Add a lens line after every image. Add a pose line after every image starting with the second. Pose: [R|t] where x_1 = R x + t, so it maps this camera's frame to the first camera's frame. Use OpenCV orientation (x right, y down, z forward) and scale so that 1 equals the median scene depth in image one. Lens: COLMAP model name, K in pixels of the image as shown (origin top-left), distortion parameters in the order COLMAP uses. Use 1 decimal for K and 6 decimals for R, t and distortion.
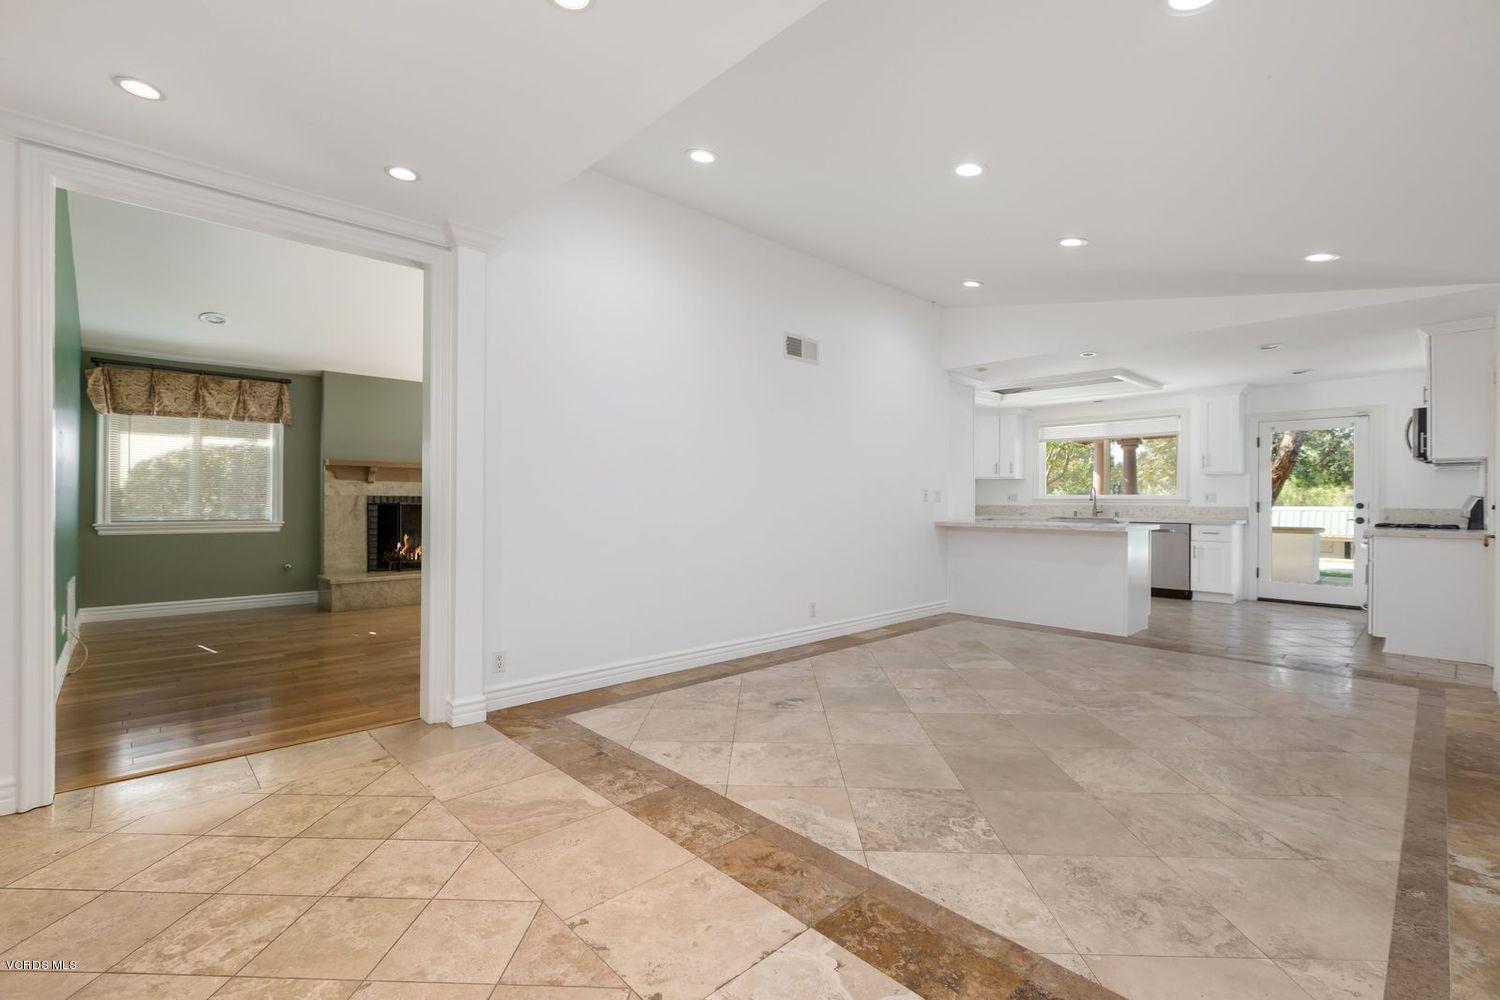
lens RADIAL K [[646.1, 0, 755.7], [0, 646.1, 498.3], [0, 0, 1]] dist [-0.001102, -0.000070]
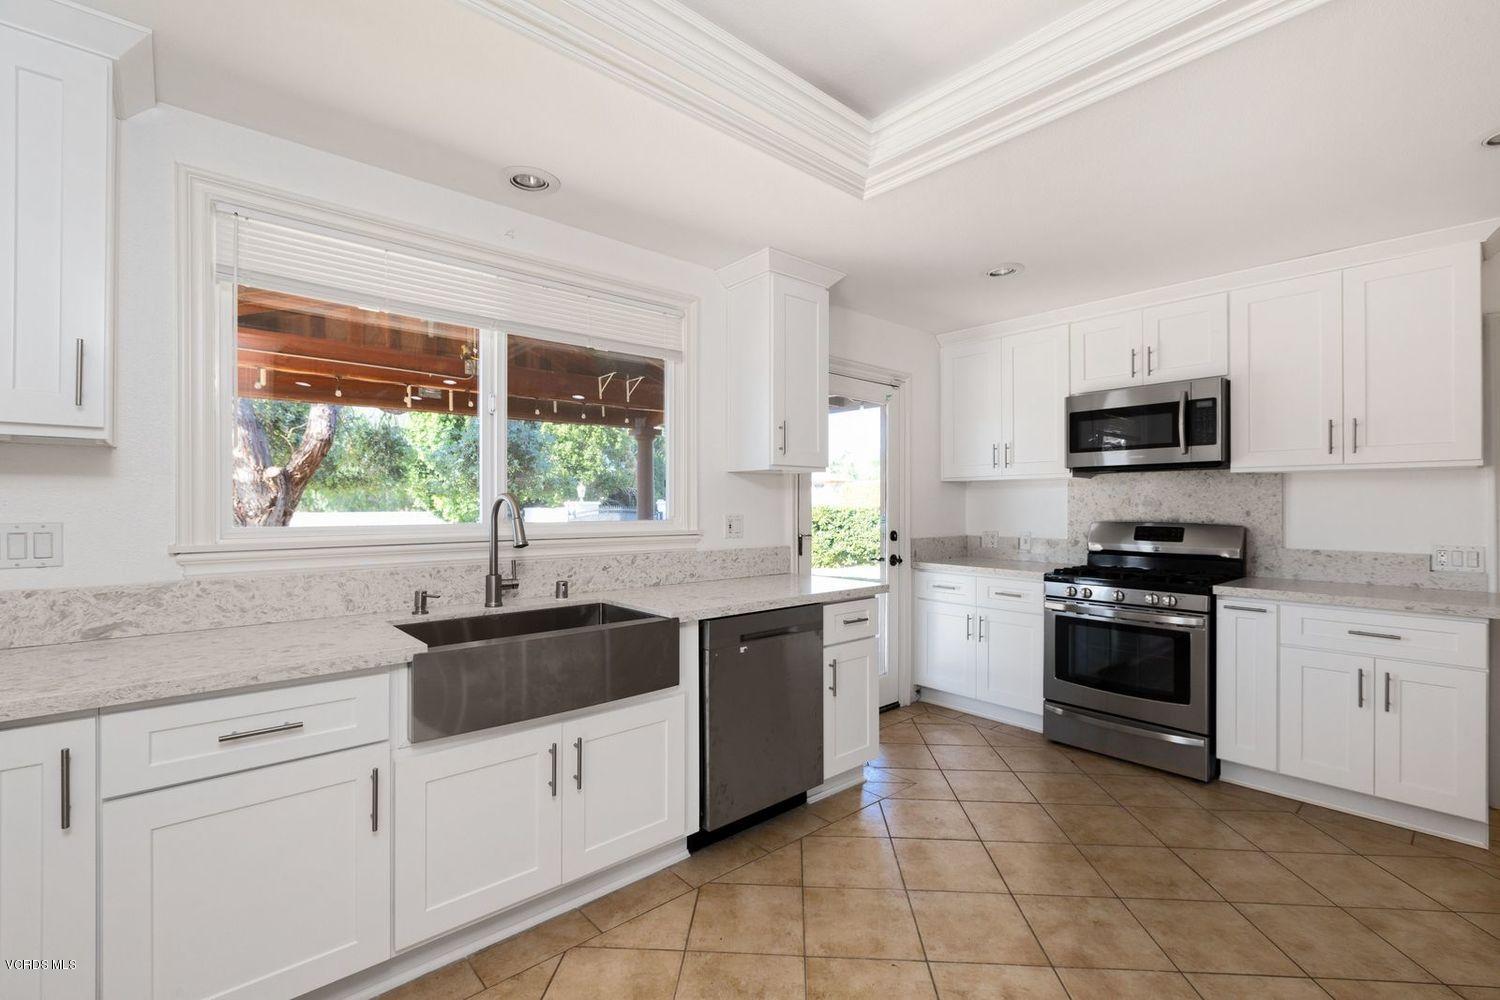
lens RADIAL K [[658.4, 0, 739.7], [0, 658.4, 505.9], [0, 0, 1]] dist [0.000277, -0.000859]
pose [[0.043970, -0.006596, 0.999011, 0.270719], [-0.003818, 0.999970, 0.006770, -0.016678], [-0.999026, -0.004112, 0.043944, 0.945576]]
